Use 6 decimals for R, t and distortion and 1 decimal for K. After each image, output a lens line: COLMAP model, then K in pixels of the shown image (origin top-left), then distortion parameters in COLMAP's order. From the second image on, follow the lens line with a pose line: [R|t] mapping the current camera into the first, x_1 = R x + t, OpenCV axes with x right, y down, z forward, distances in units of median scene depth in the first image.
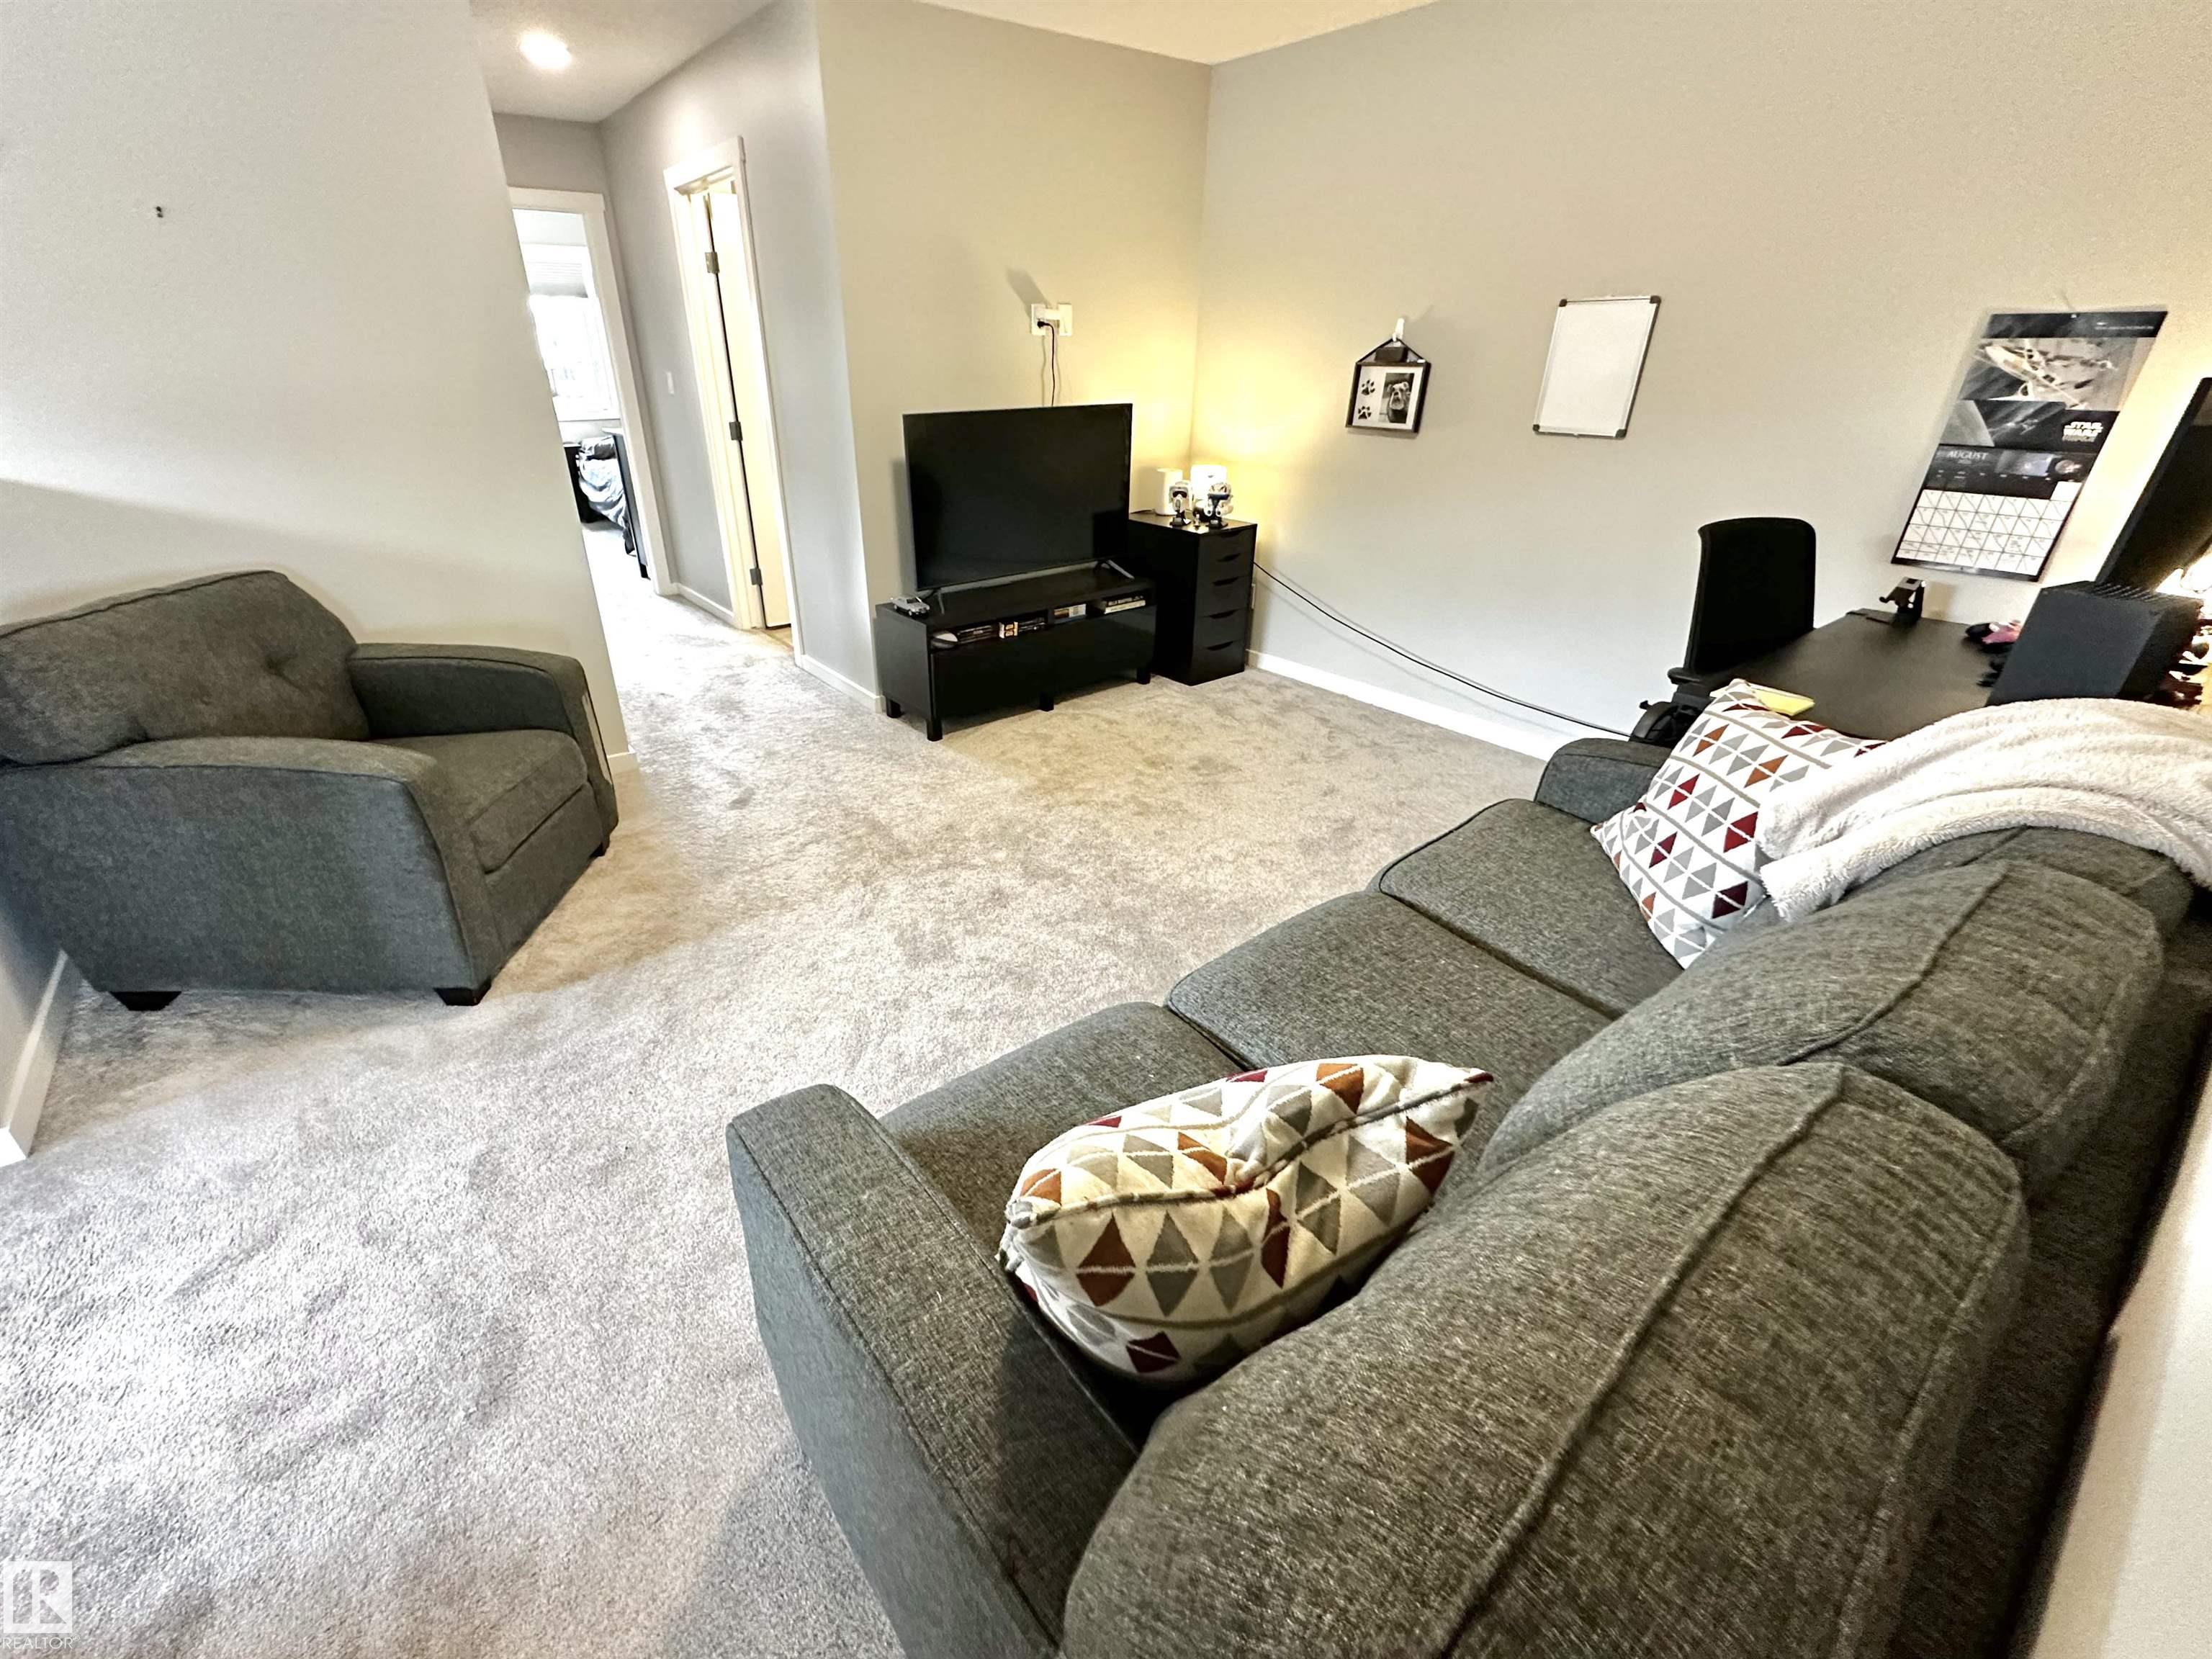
lens RADIAL K [[967.2, 0, 1083.4], [0, 967.2, 794.6], [0, 0, 1]] dist [-0.002347, -0.000074]
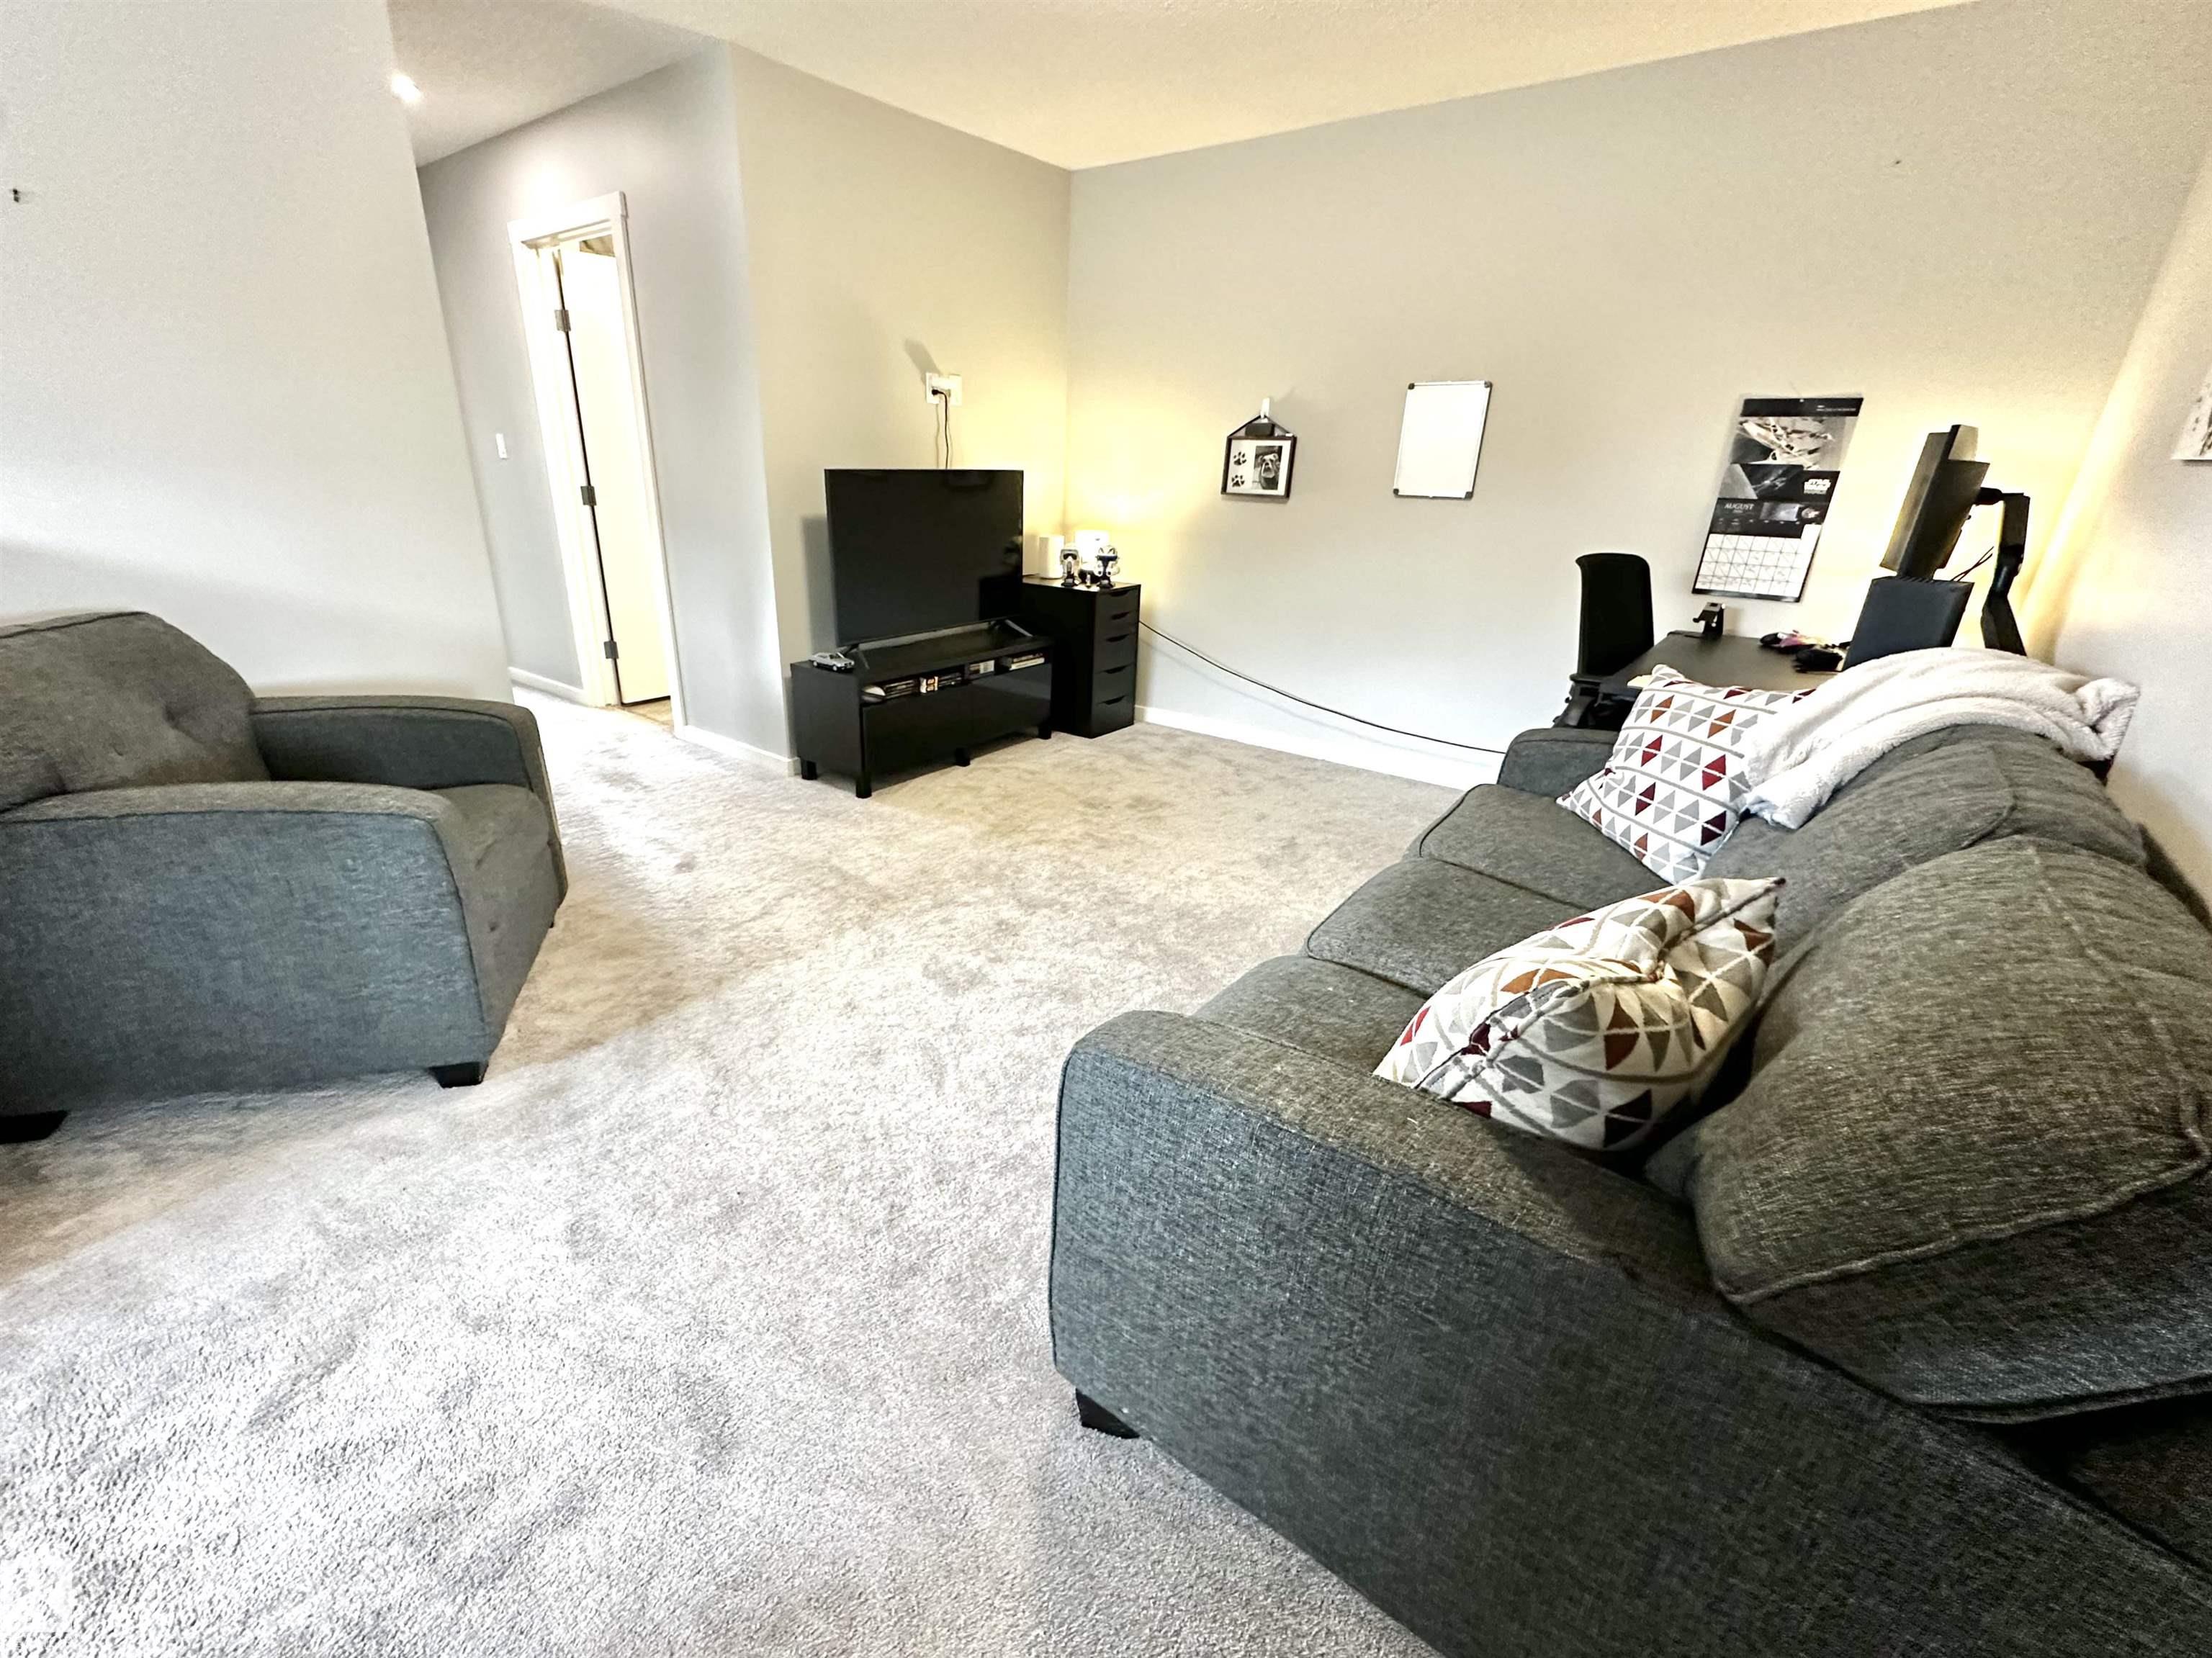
lens RADIAL K [[990.3, 0, 1066.9], [0, 990.3, 819.8], [0, 0, 1]] dist [-0.003494, 0.000481]
pose [[0.968346, -0.063376, 0.241432, -0.275995], [0.083943, 0.993578, -0.075870, 0.081474], [-0.235073, 0.093735, 0.967447, -0.011361]]
